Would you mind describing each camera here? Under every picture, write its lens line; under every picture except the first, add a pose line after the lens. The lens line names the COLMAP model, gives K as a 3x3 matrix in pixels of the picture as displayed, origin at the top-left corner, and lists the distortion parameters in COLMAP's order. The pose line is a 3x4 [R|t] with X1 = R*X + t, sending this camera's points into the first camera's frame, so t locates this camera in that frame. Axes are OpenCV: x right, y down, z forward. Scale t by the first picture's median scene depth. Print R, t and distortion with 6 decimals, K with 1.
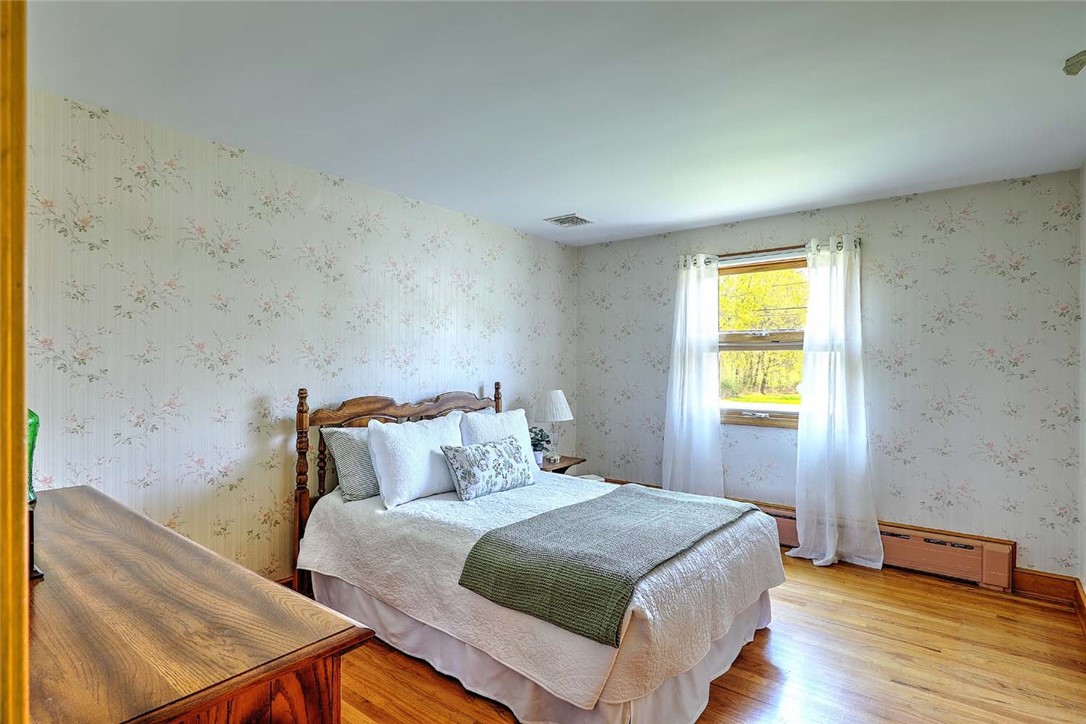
lens RADIAL K [[520.2, 0, 539.1], [0, 520.2, 361.1], [0, 0, 1]] dist [-0.038069, -0.000561]
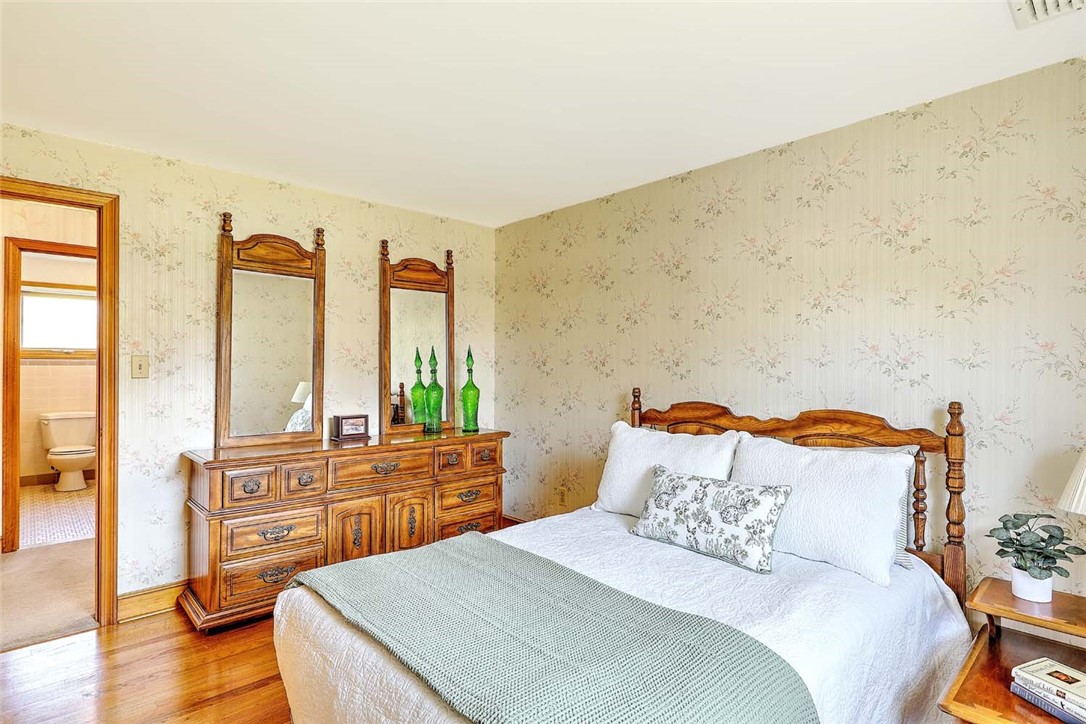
lens RADIAL K [[563.4, 0, 539.1], [0, 563.4, 360.5], [0, 0, 1]] dist [0.030282, 0.000399]
pose [[-0.166781, -0.011695, -0.985925, 0.666651], [0.001096, 0.999927, -0.012046, 0.007966], [0.985993, -0.003089, -0.166756, 0.881273]]
